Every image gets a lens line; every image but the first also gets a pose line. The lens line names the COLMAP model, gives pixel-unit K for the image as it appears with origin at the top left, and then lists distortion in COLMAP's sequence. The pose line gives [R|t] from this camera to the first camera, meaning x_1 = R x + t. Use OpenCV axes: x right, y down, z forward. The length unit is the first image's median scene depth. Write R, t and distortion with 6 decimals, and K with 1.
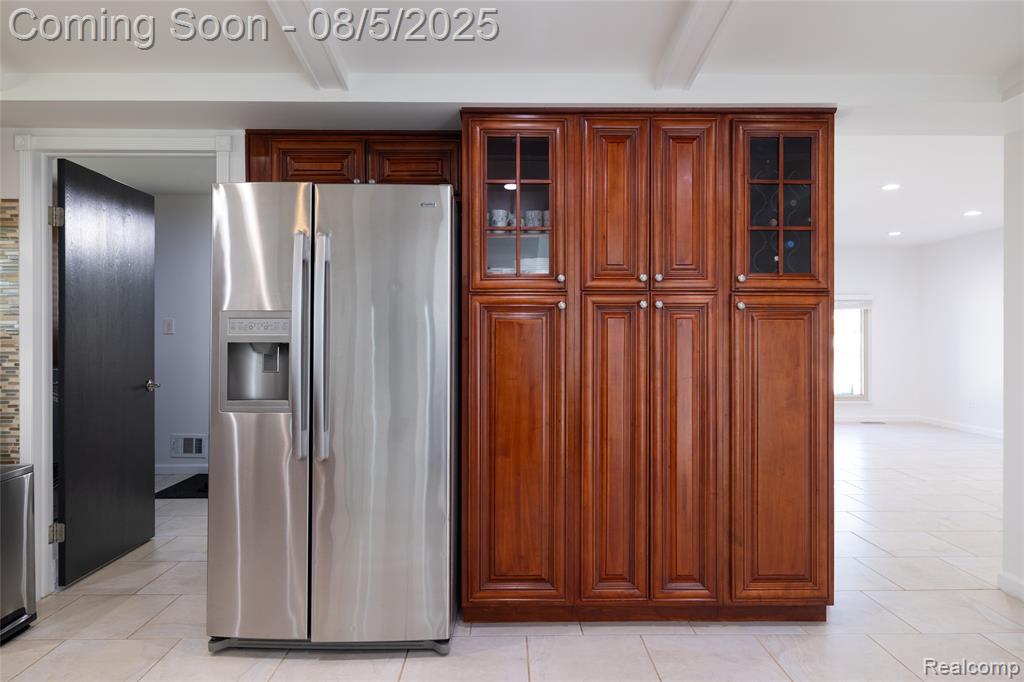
lens RADIAL K [[640.4, 0, 515.8], [0, 640.4, 343.4], [0, 0, 1]] dist [-0.007894, -0.000522]
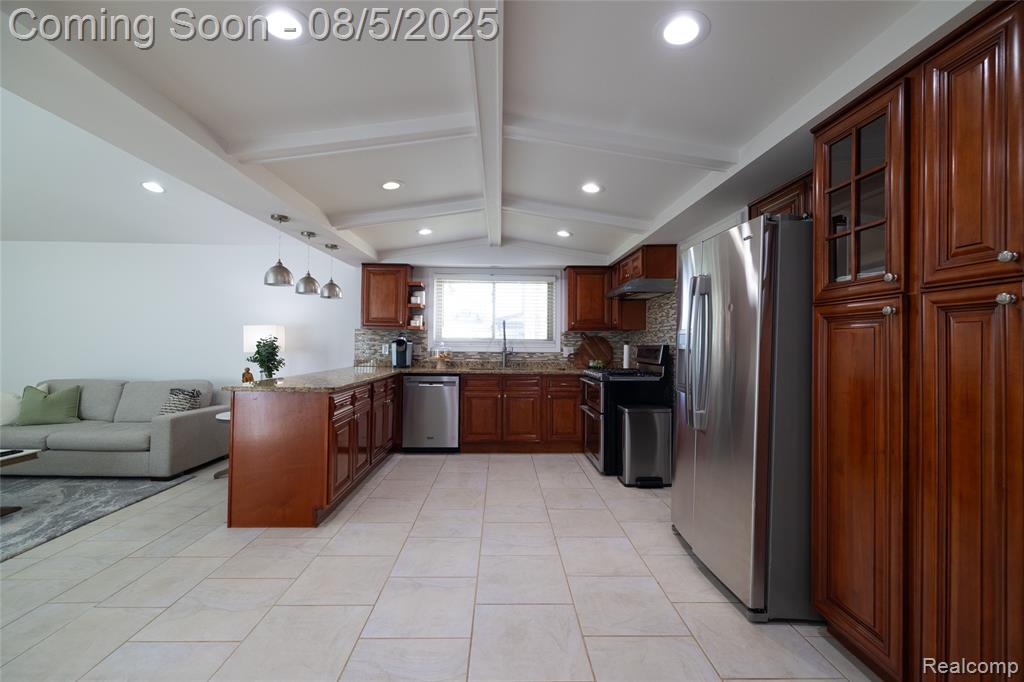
lens RADIAL K [[424.2, 0, 501.5], [0, 424.2, 340.6], [0, 0, 1]] dist [0.000200, -0.000268]
pose [[-0.011210, -0.005963, -0.999919, 0.605735], [-0.022232, 0.999737, -0.005713, -0.005996], [0.999690, 0.022166, -0.011340, 0.495015]]
